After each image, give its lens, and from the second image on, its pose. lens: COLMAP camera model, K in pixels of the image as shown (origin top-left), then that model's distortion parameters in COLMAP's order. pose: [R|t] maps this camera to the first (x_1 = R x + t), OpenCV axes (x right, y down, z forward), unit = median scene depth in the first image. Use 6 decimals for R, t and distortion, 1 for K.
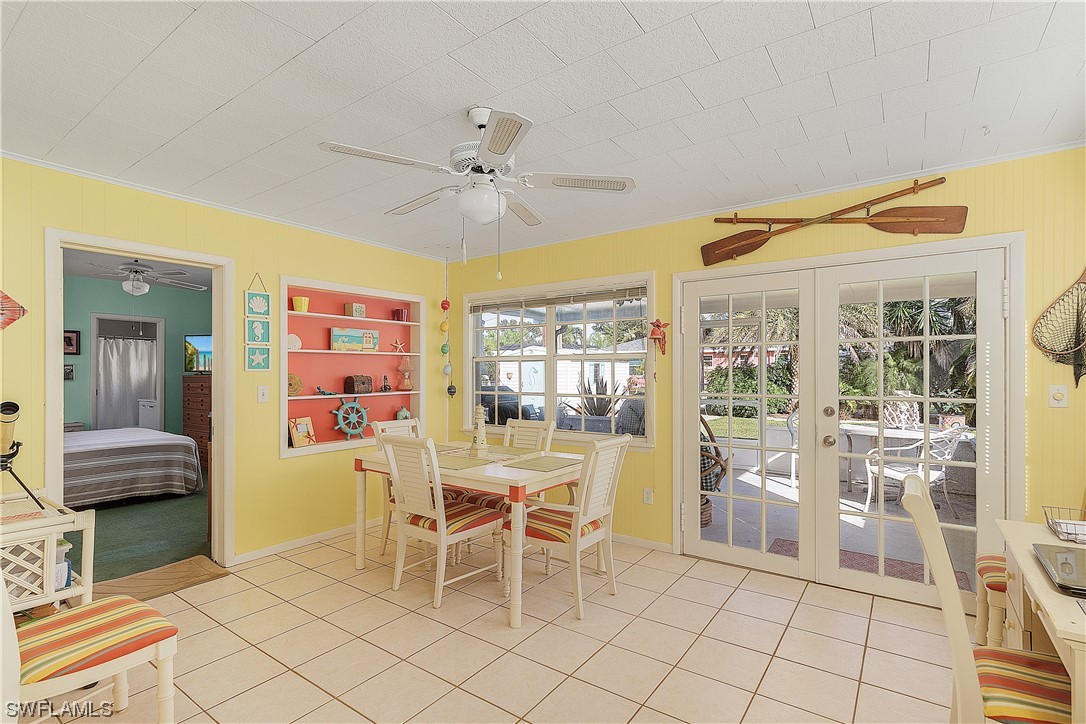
lens RADIAL K [[514.3, 0, 543.7], [0, 514.3, 376.2], [0, 0, 1]] dist [0.000902, 0.000173]
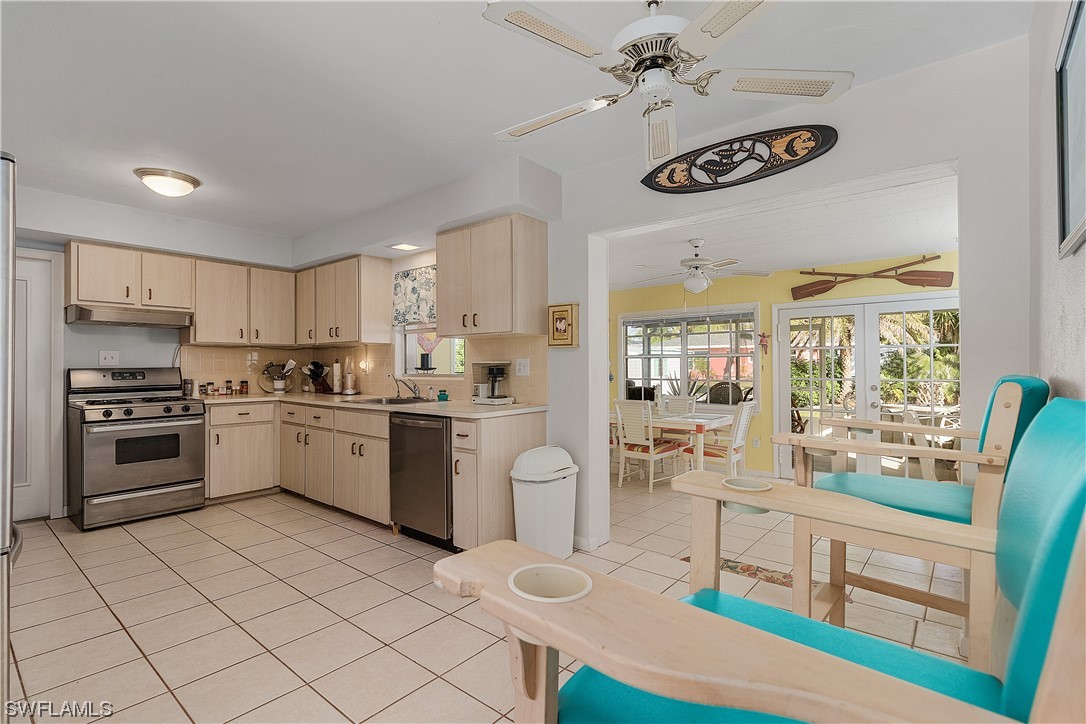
lens RADIAL K [[515.9, 0, 536.0], [0, 515.9, 363.3], [0, 0, 1]] dist [0.001392, -0.000150]
pose [[0.996788, -0.001787, -0.080060, -0.403022], [0.000596, 0.999889, -0.014888, 0.011060], [0.080078, 0.014792, 0.996679, -0.754605]]
